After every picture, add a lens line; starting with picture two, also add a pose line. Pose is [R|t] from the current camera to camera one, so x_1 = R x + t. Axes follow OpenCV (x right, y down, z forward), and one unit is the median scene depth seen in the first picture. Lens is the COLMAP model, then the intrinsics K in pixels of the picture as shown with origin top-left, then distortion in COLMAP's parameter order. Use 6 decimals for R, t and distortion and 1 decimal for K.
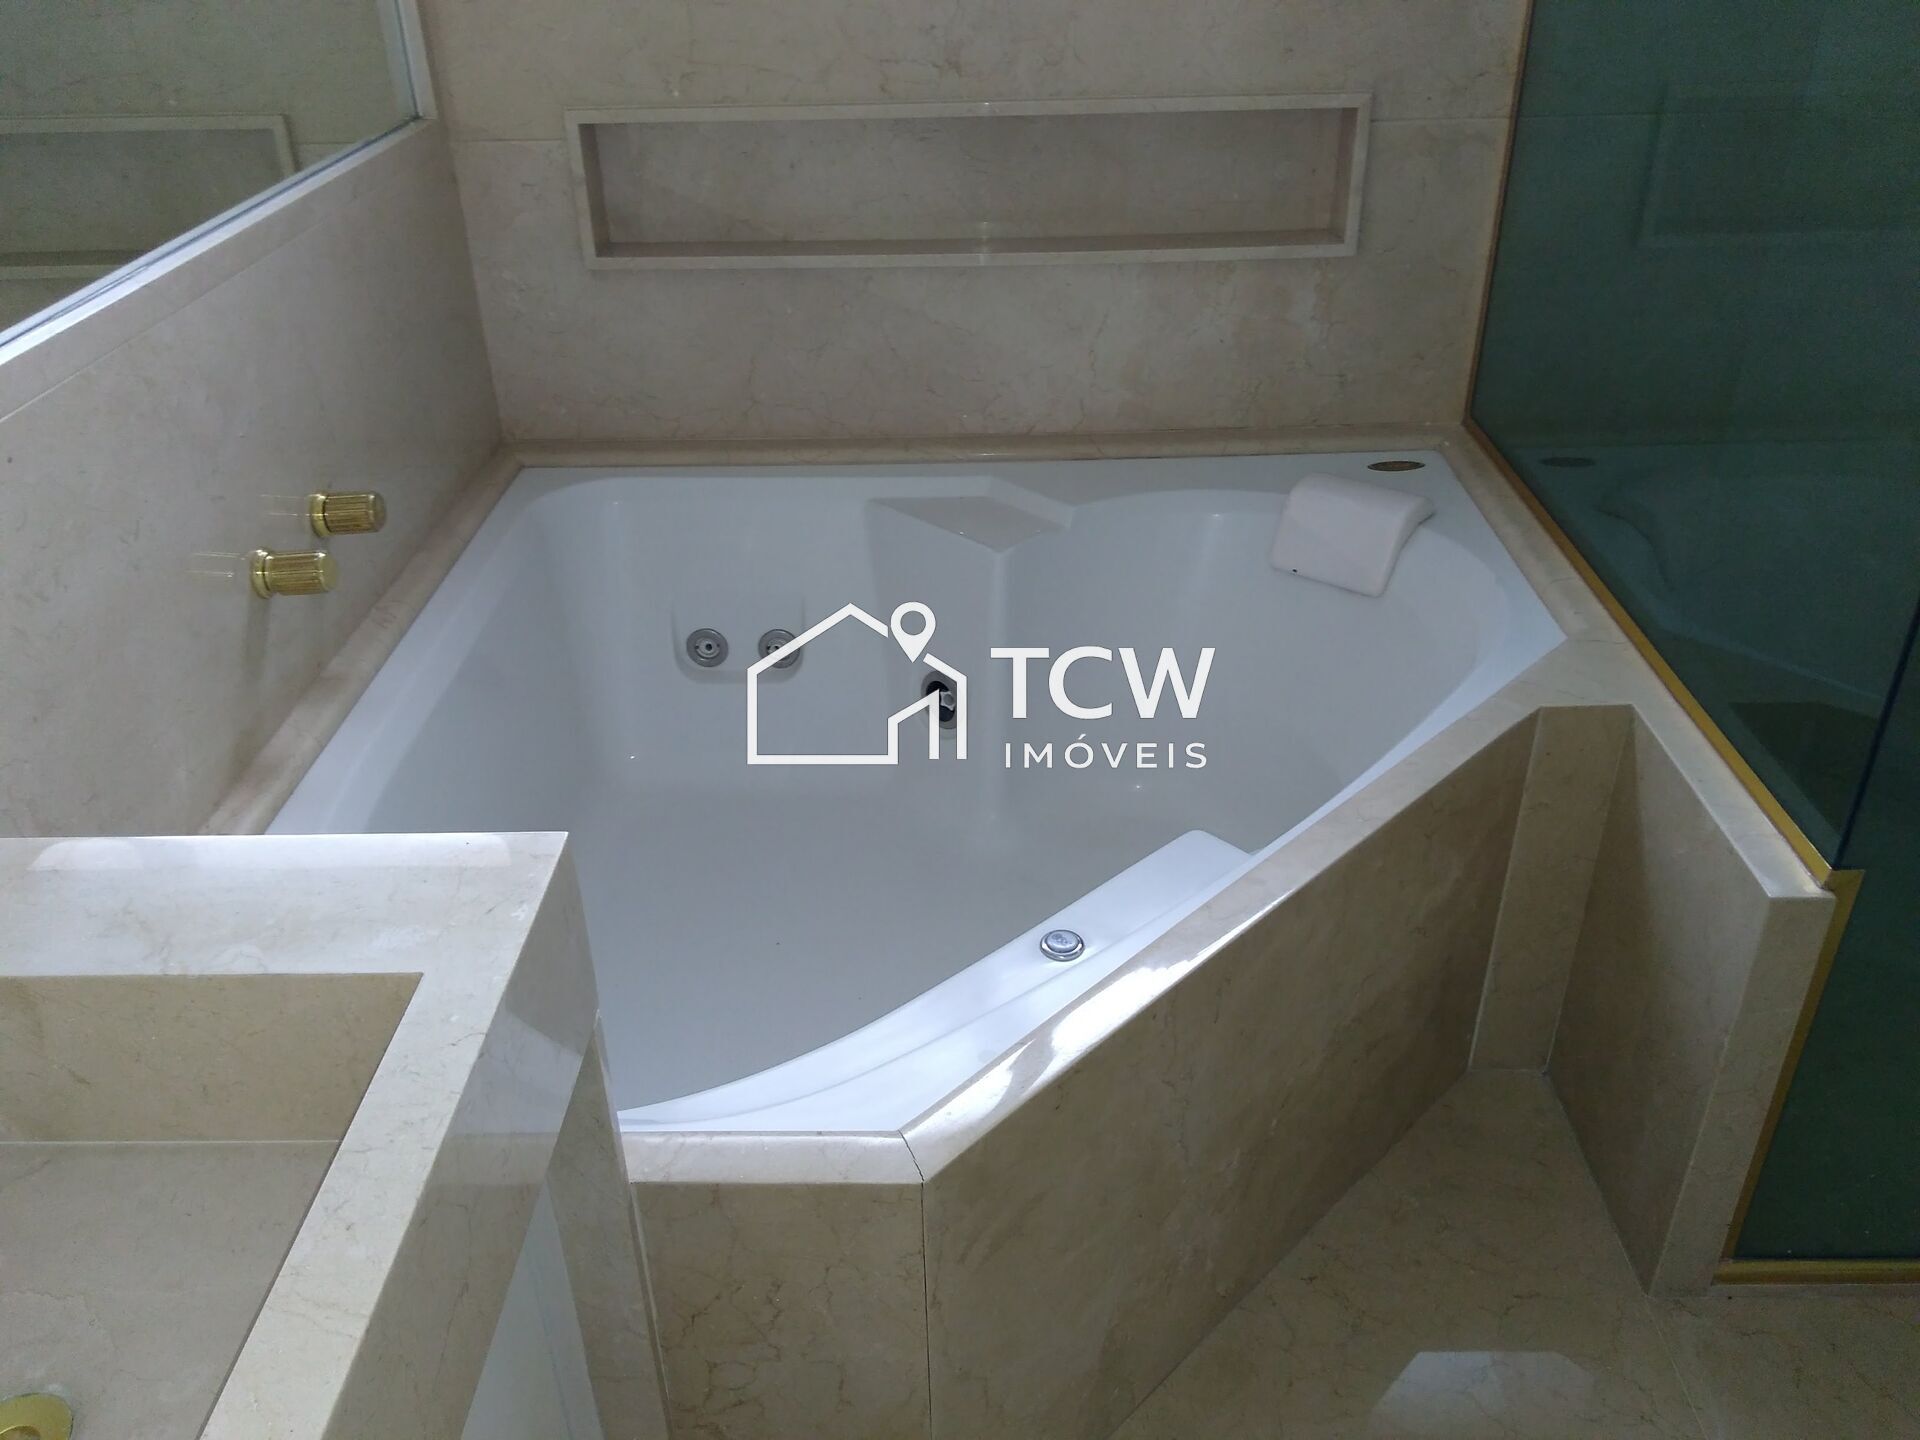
lens RADIAL K [[1533.0, 0, 980.8], [0, 1533.0, 713.8], [0, 0, 1]] dist [0.077128, -0.112081]
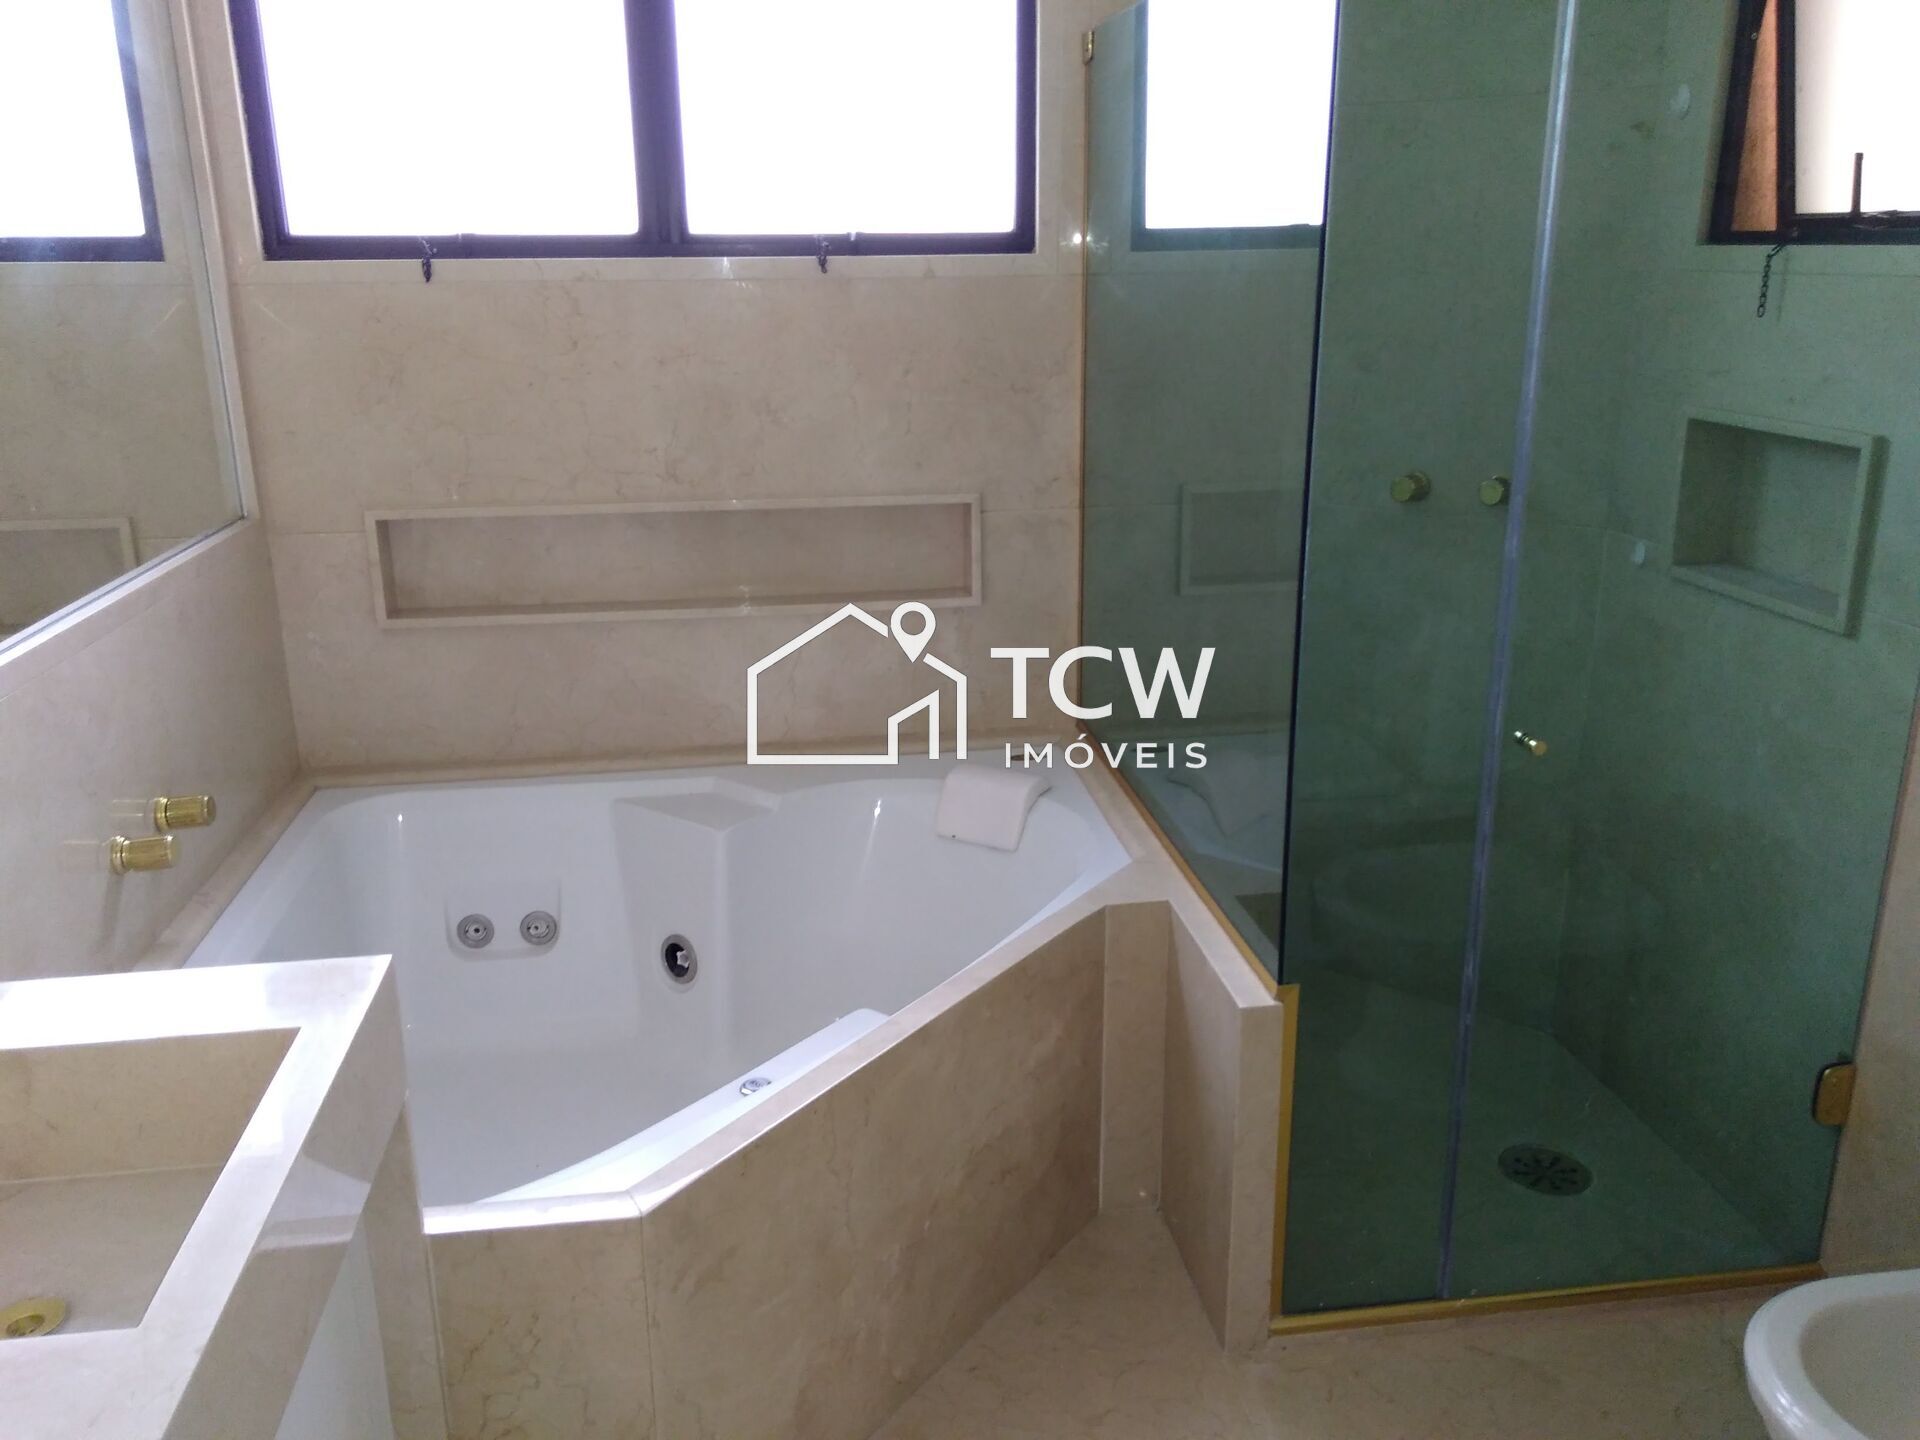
lens RADIAL K [[1533.0, 0, 980.2], [0, 1533.0, 722.6], [0, 0, 1]] dist [0.077128, -0.112081]
pose [[0.988109, -0.034685, 0.149792, 0.044416], [0.068034, 0.972292, -0.223651, 0.123449], [-0.137885, 0.231183, 0.963090, -0.317652]]
